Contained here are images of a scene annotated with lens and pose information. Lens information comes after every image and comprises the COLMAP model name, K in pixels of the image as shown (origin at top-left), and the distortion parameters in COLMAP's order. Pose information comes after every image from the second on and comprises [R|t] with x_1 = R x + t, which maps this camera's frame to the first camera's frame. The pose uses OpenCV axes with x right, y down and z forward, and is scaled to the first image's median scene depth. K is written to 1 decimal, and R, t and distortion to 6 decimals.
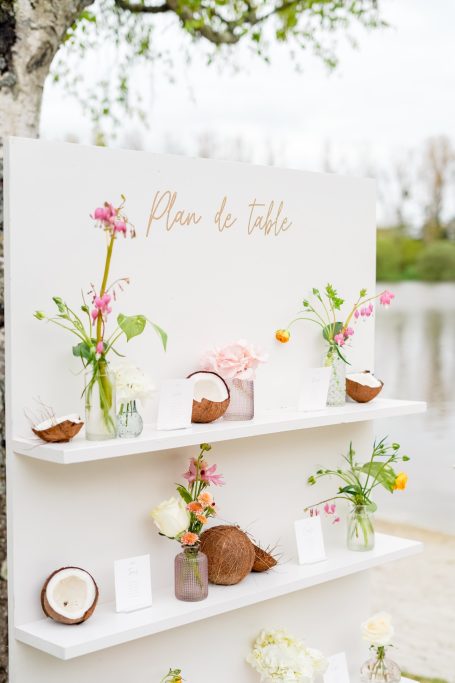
lens RADIAL K [[1001.4, 0, 227.5], [0, 1001.4, 341.5], [0, 0, 1]] dist [-0.069983, 0.123603]
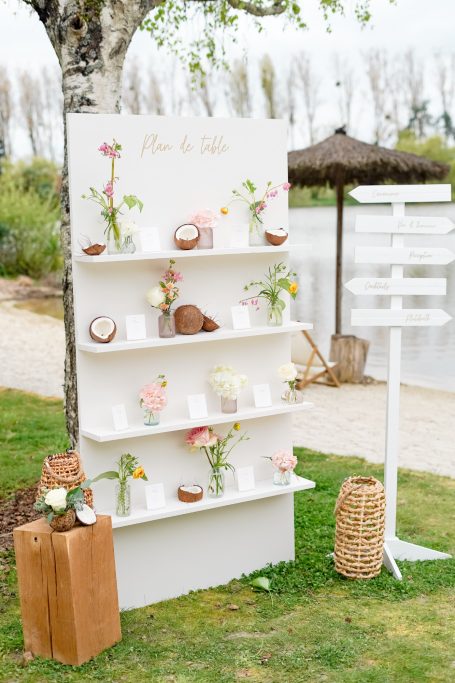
lens RADIAL K [[1001.4, 0, 227.5], [0, 1001.4, 341.5], [0, 0, 1]] dist [-0.069983, 0.123603]
pose [[0.984058, -0.004547, -0.177792, 0.388654], [0.017905, 0.997127, 0.073597, 0.104318], [0.176946, -0.075607, 0.981312, -0.843797]]
